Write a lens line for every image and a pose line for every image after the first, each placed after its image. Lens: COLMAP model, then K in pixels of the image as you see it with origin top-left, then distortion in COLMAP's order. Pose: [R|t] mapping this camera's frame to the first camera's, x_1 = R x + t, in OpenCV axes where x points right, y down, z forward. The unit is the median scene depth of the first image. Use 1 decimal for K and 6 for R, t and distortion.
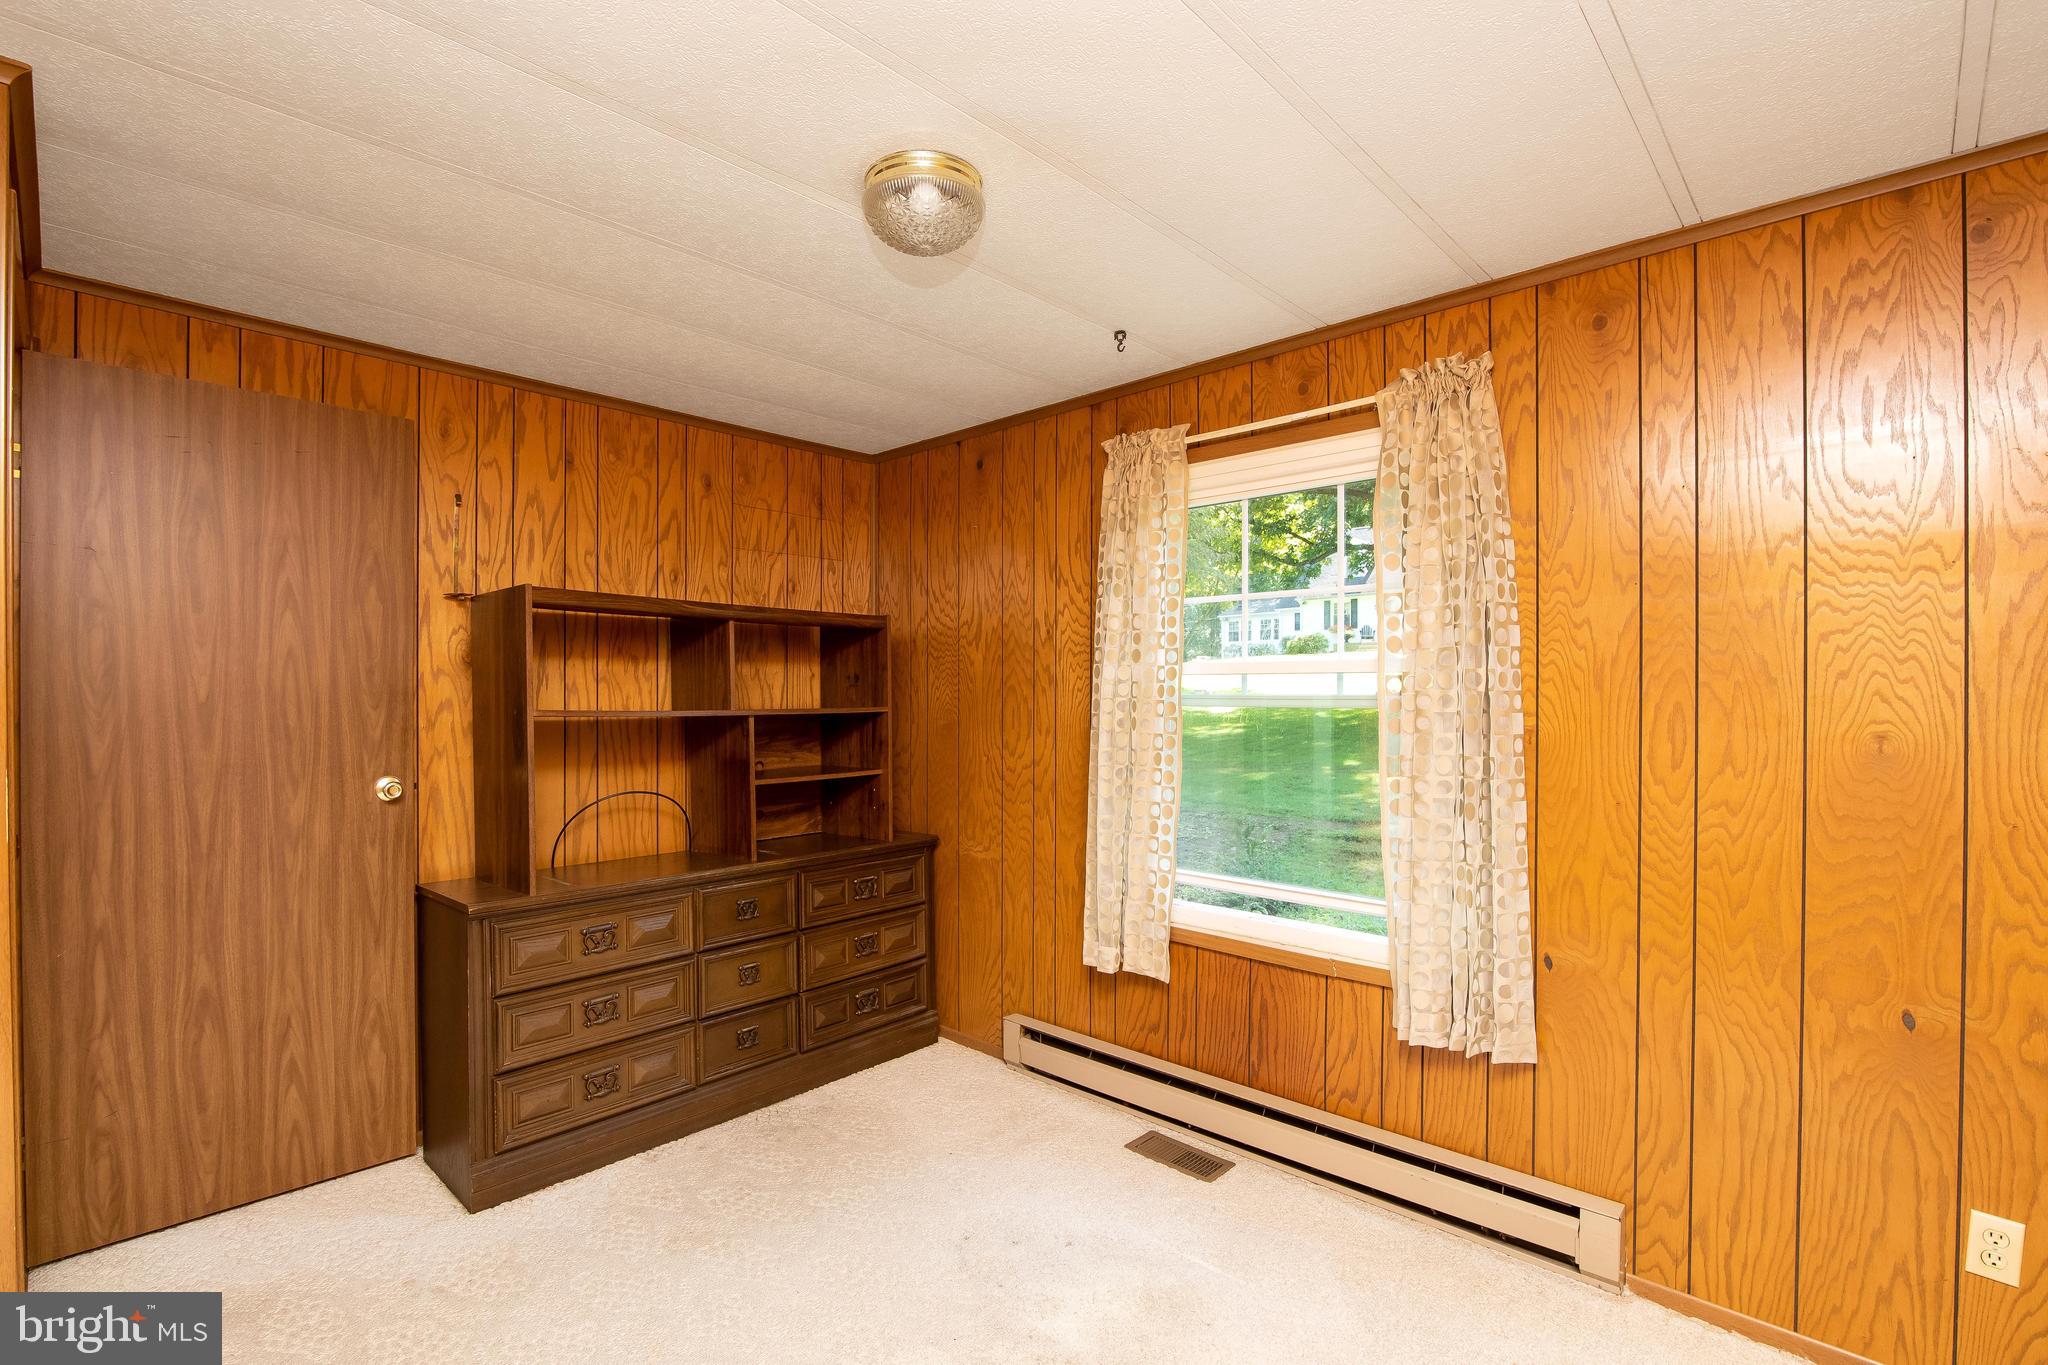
lens RADIAL K [[943.0, 0, 1030.7], [0, 943.0, 690.5], [0, 0, 1]] dist [-0.020499, 0.003377]
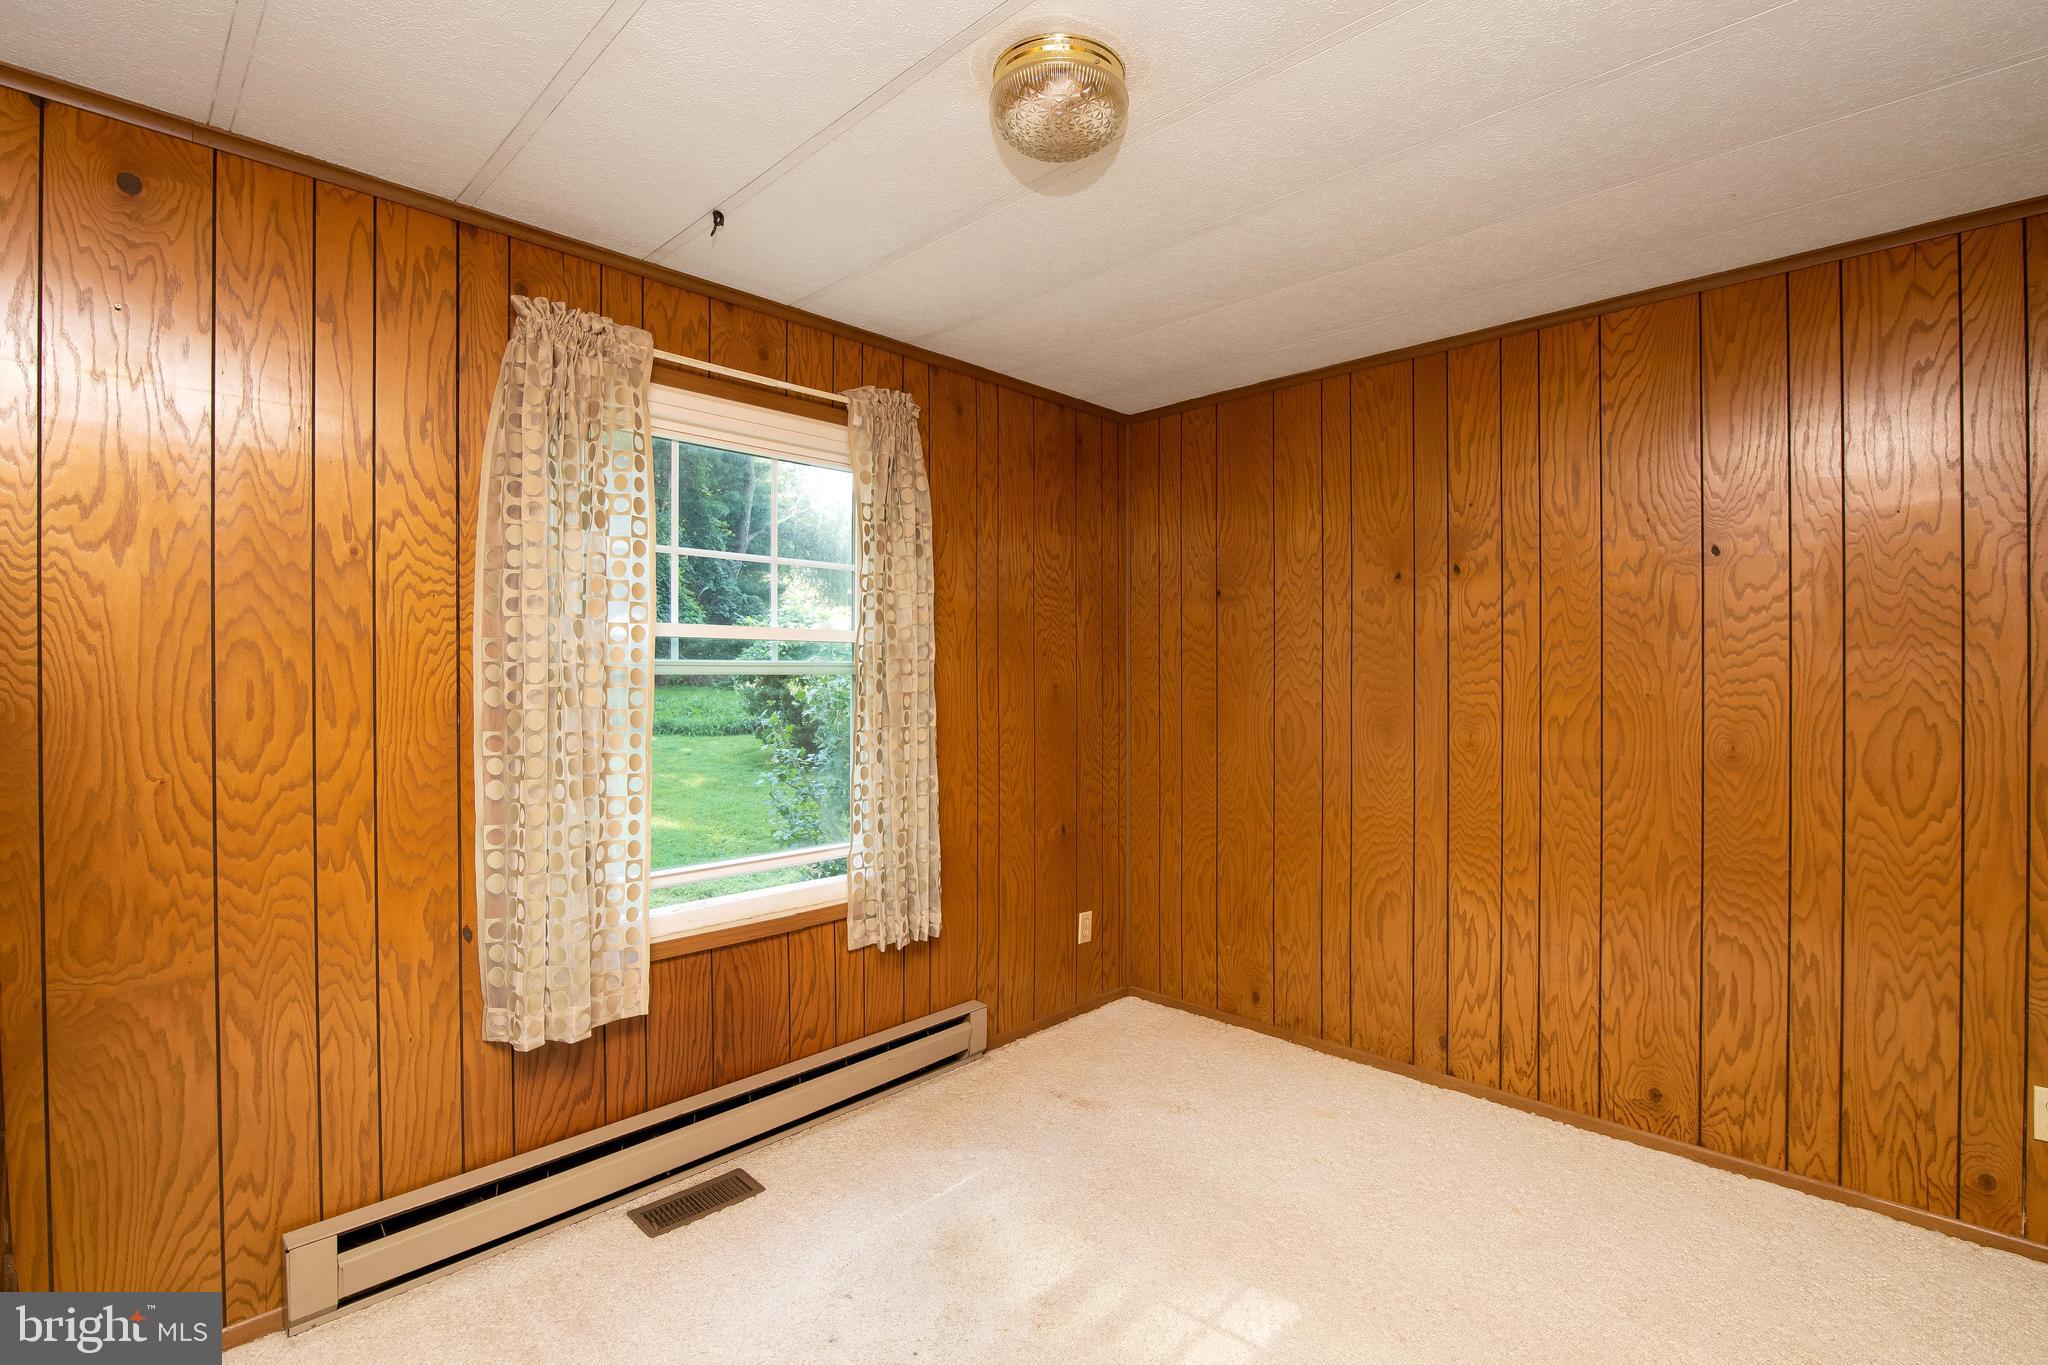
lens RADIAL K [[943.0, 0, 1029.7], [0, 943.0, 678.7], [0, 0, 1]] dist [-0.020499, 0.003377]
pose [[0.008642, -0.000223, 0.999963, -0.678869], [0.002740, 0.999996, 0.000199, 0.022774], [-0.999959, 0.002738, 0.008643, 0.682947]]
